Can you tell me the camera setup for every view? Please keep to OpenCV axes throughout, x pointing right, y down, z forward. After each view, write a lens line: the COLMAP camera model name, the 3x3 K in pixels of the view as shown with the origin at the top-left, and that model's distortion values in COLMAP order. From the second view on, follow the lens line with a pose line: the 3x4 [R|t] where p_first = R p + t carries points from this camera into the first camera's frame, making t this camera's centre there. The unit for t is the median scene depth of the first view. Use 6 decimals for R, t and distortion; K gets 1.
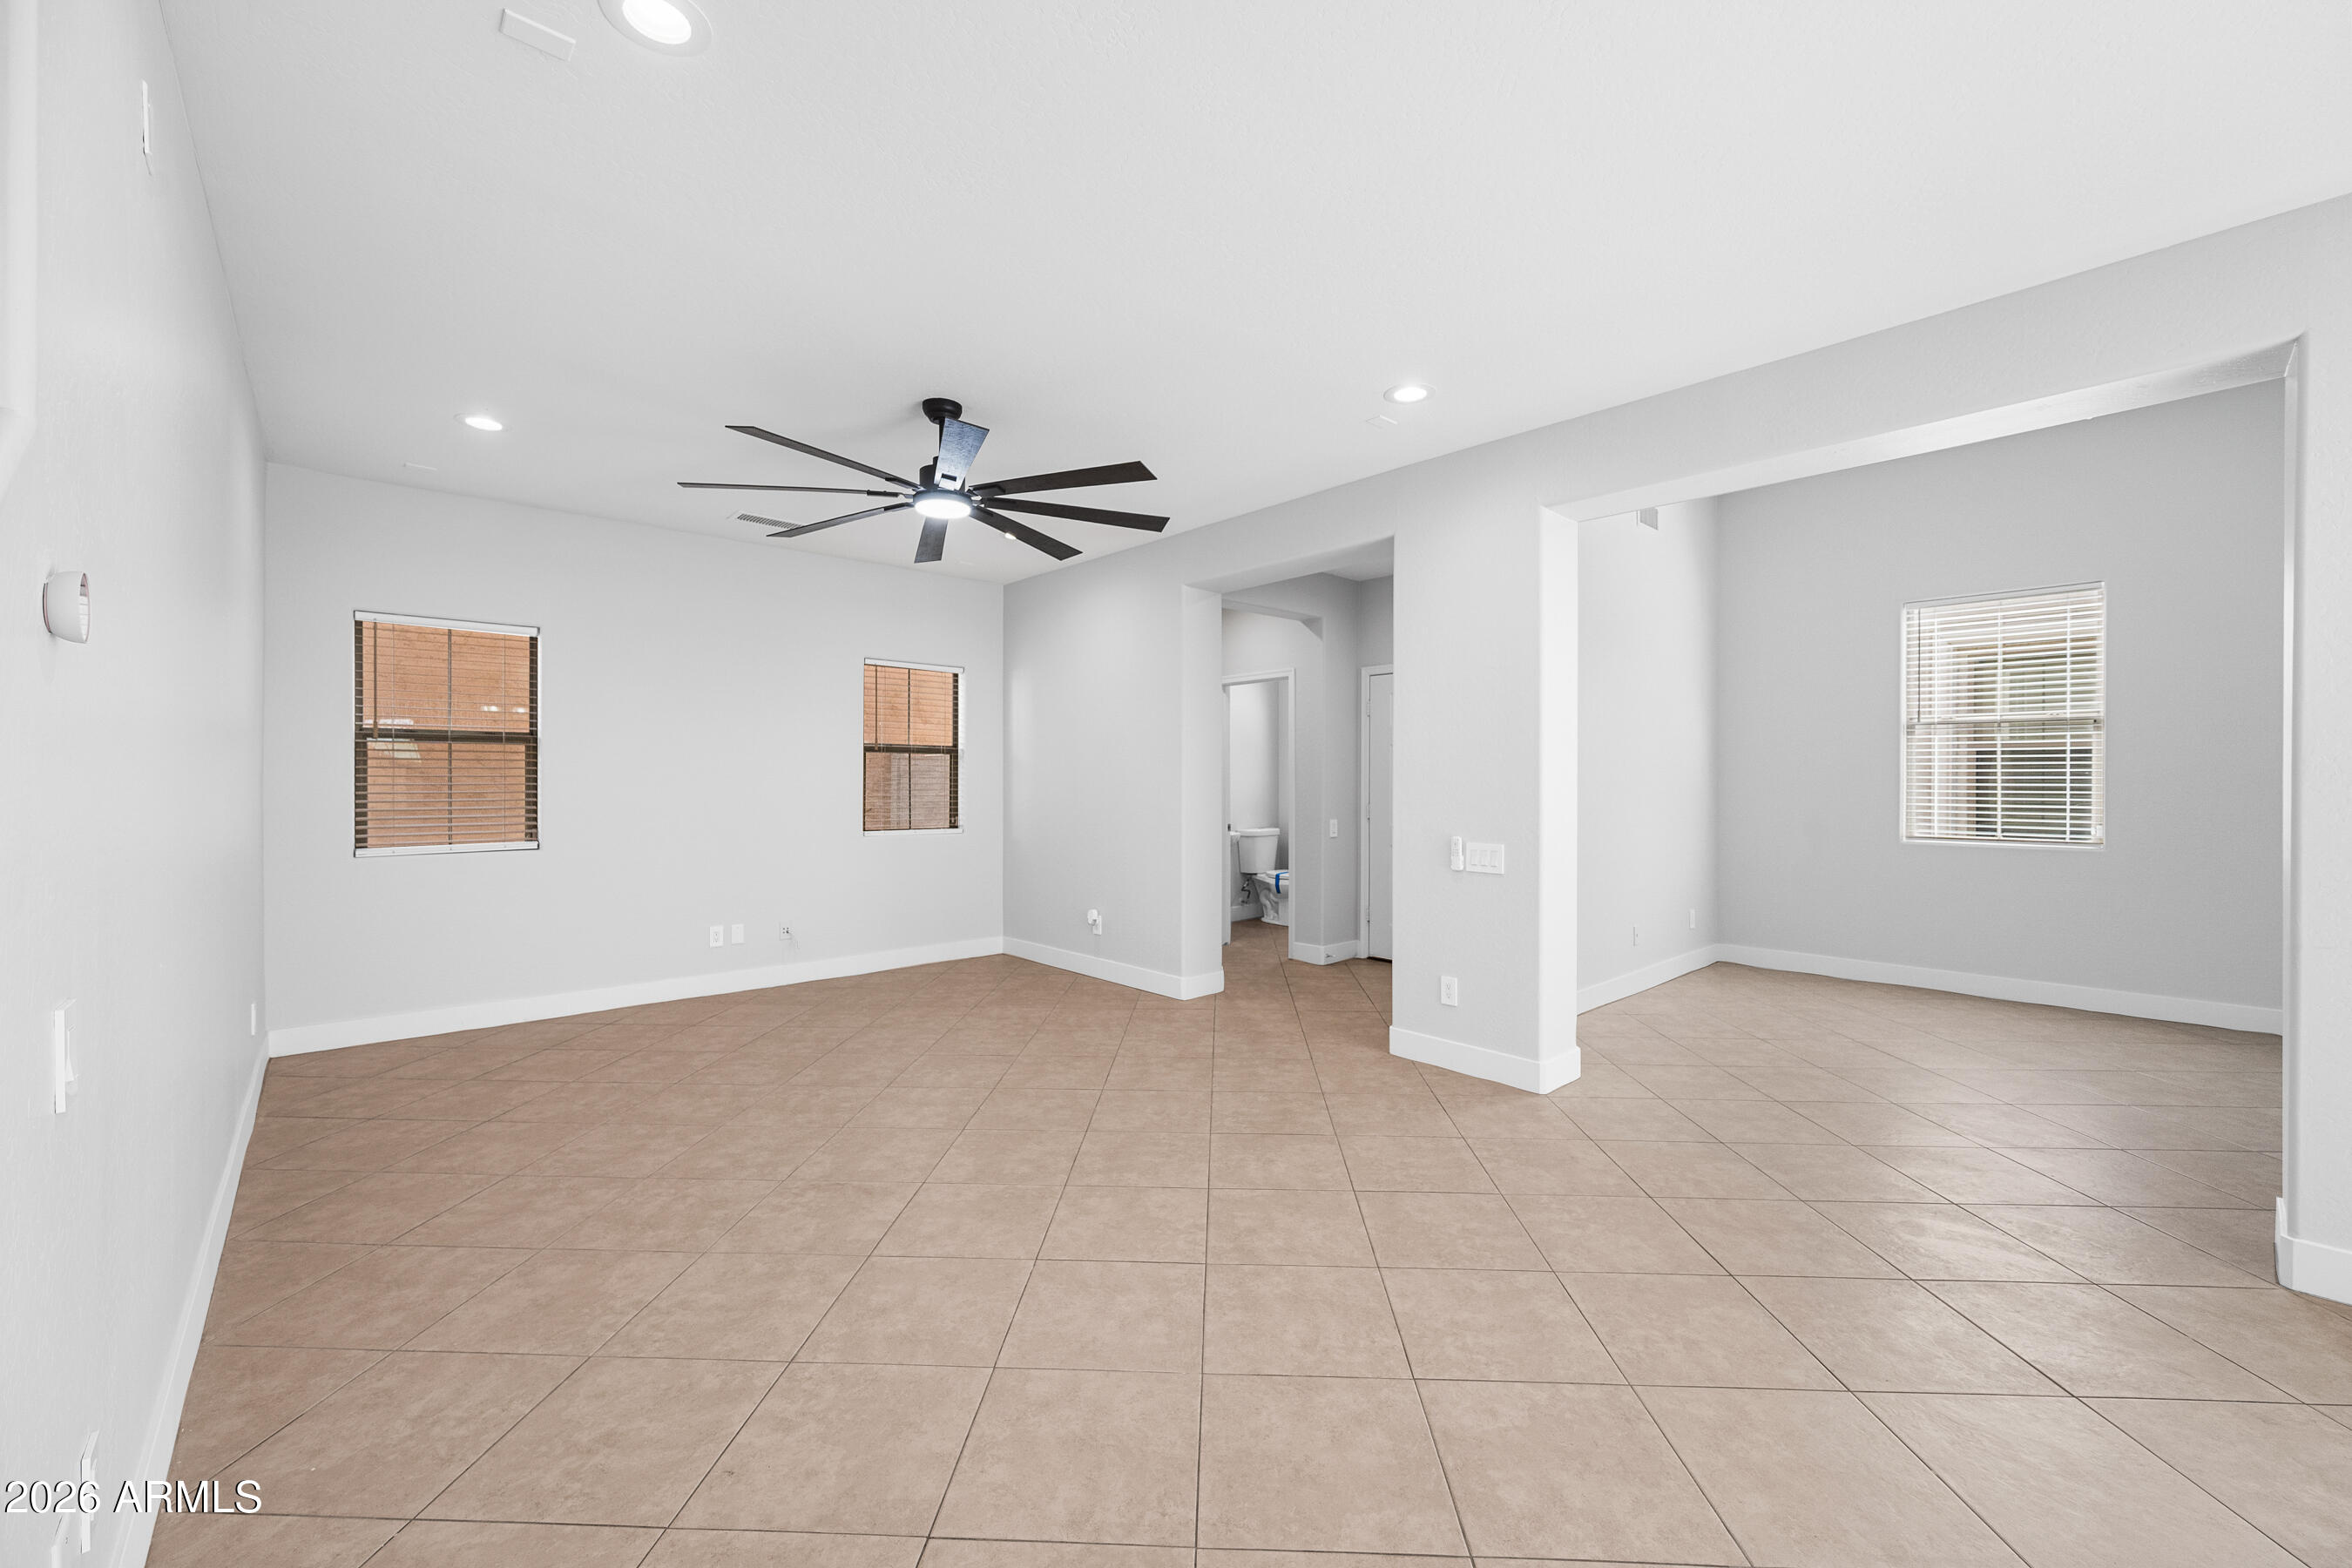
lens RADIAL K [[926.6, 0, 1185.4], [0, 926.6, 786.3], [0, 0, 1]] dist [-0.002424, 0.000959]
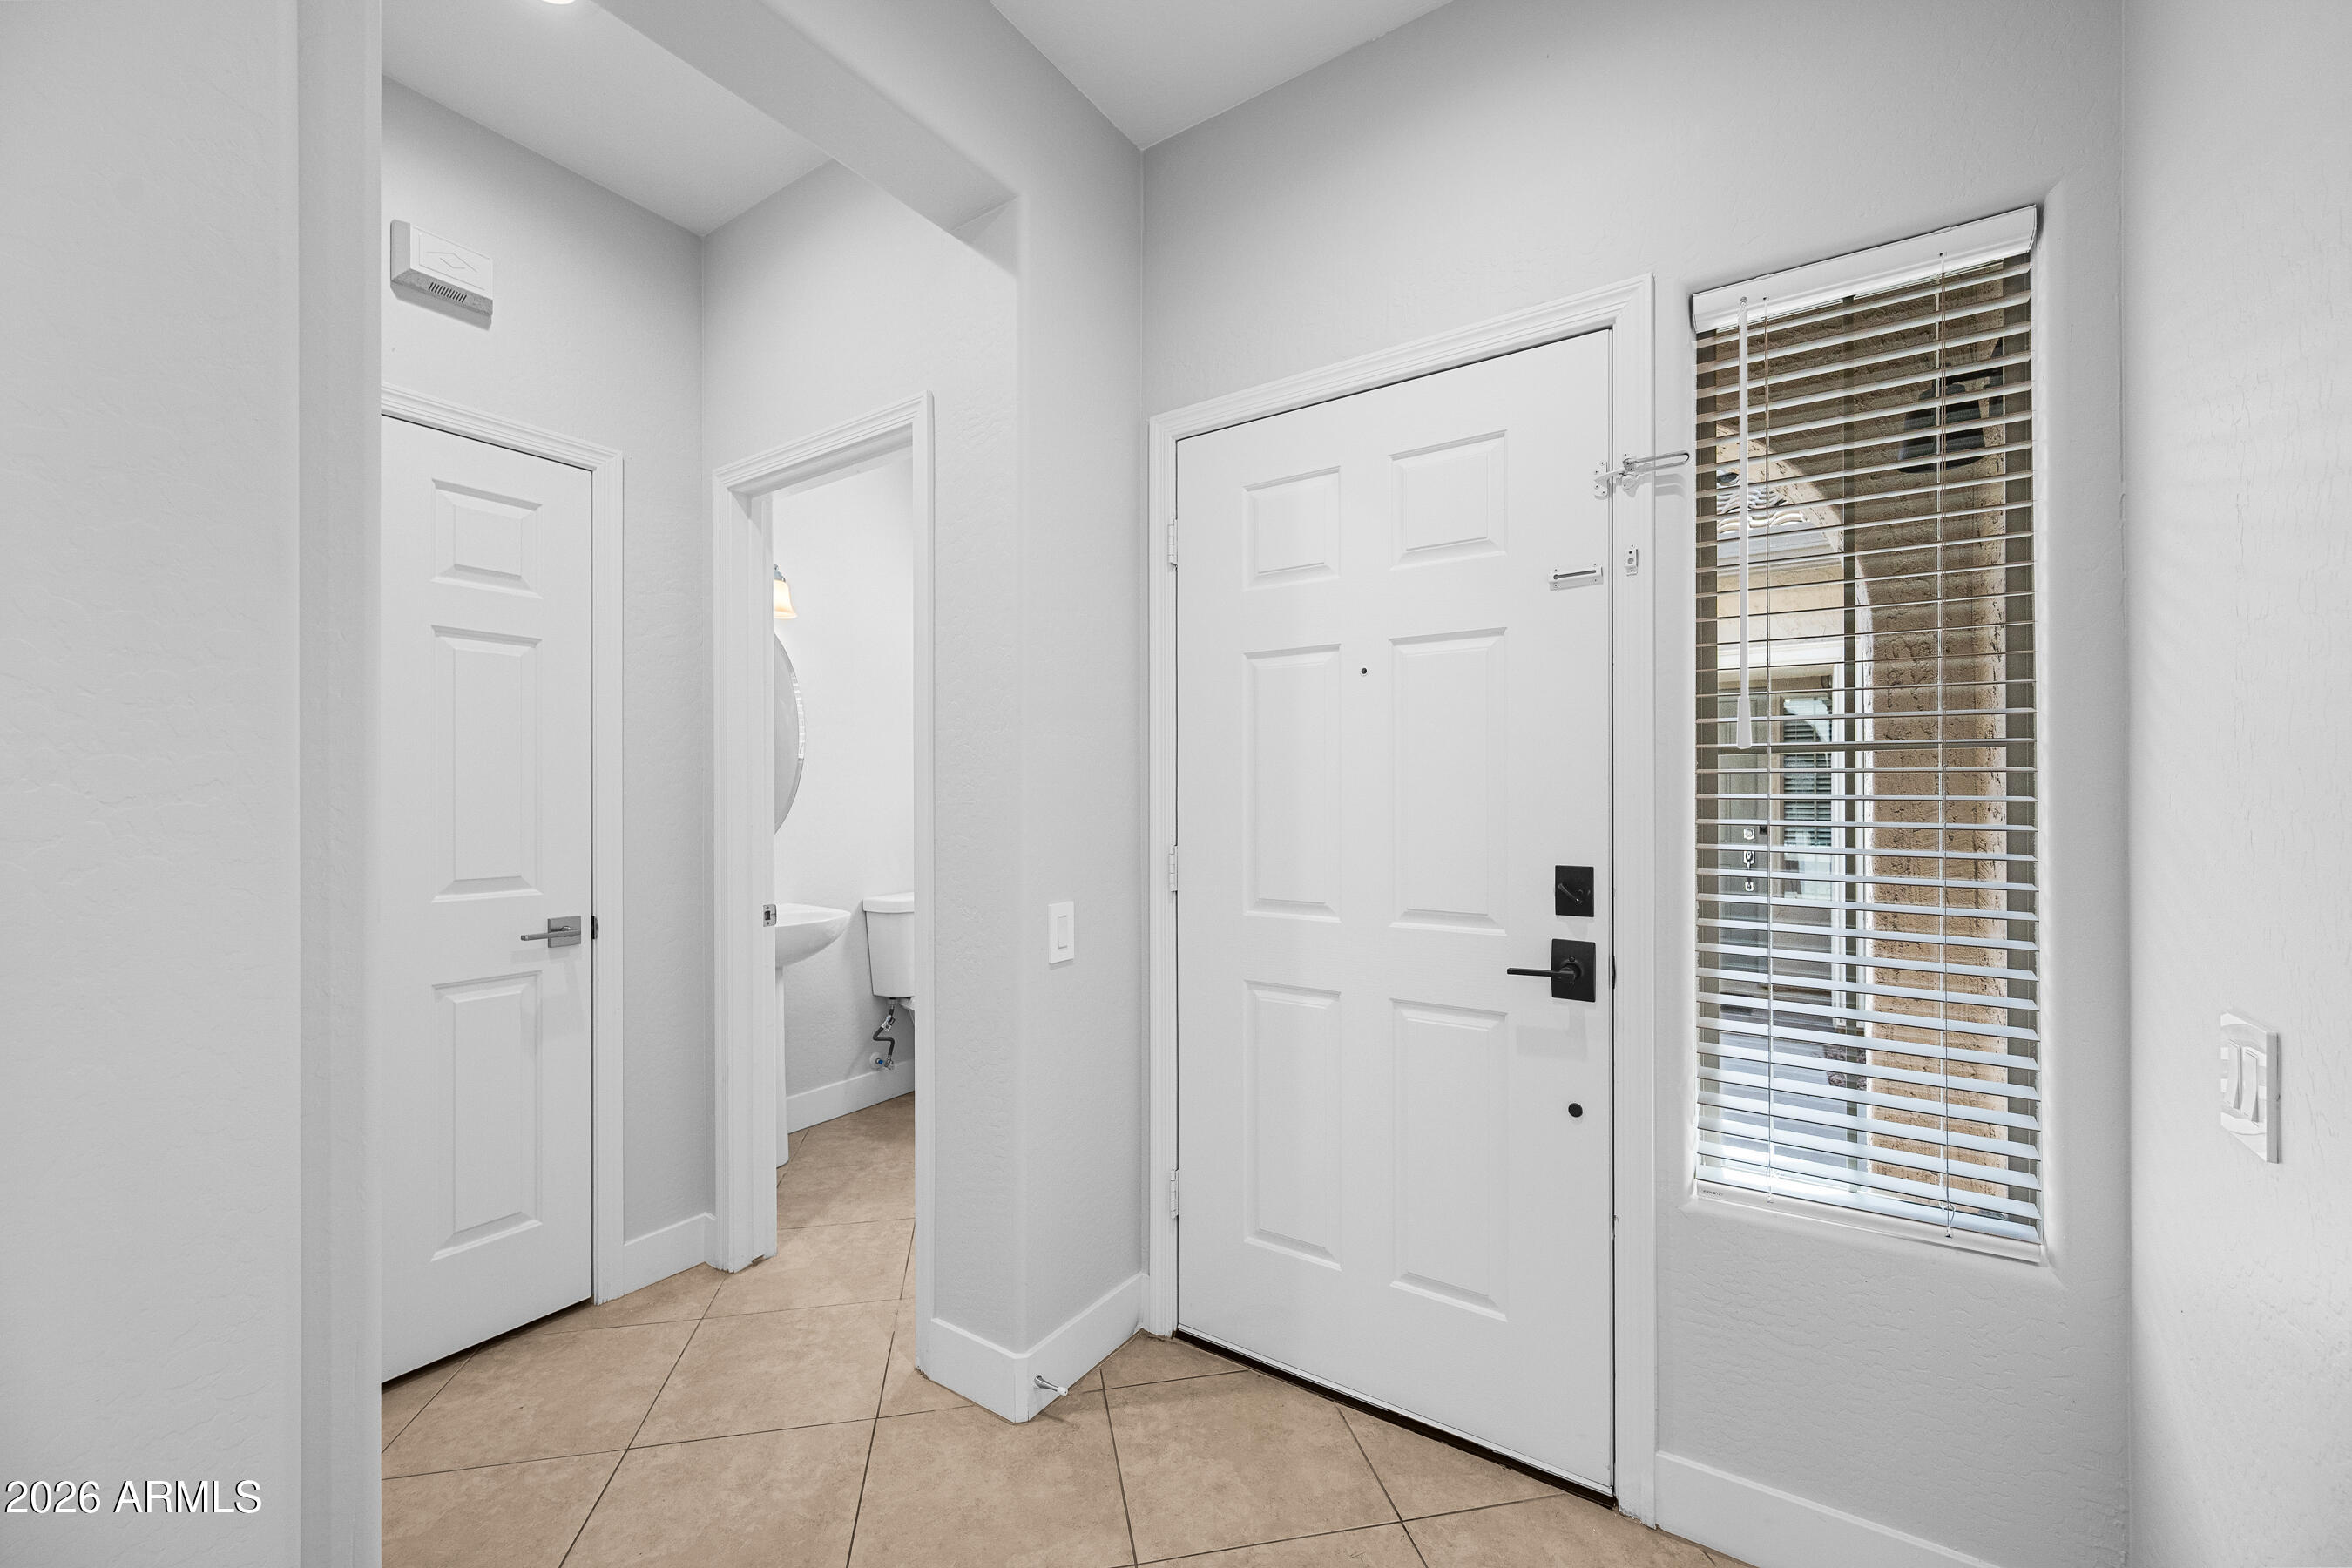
lens RADIAL K [[926.6, 0, 1186.8], [0, 926.6, 788.8], [0, 0, 1]] dist [-0.002424, 0.000959]
pose [[0.971312, -0.005071, 0.237754, 0.184835], [0.007697, 0.999919, -0.010118, 0.005439], [-0.237683, 0.011658, 0.971273, 1.012951]]
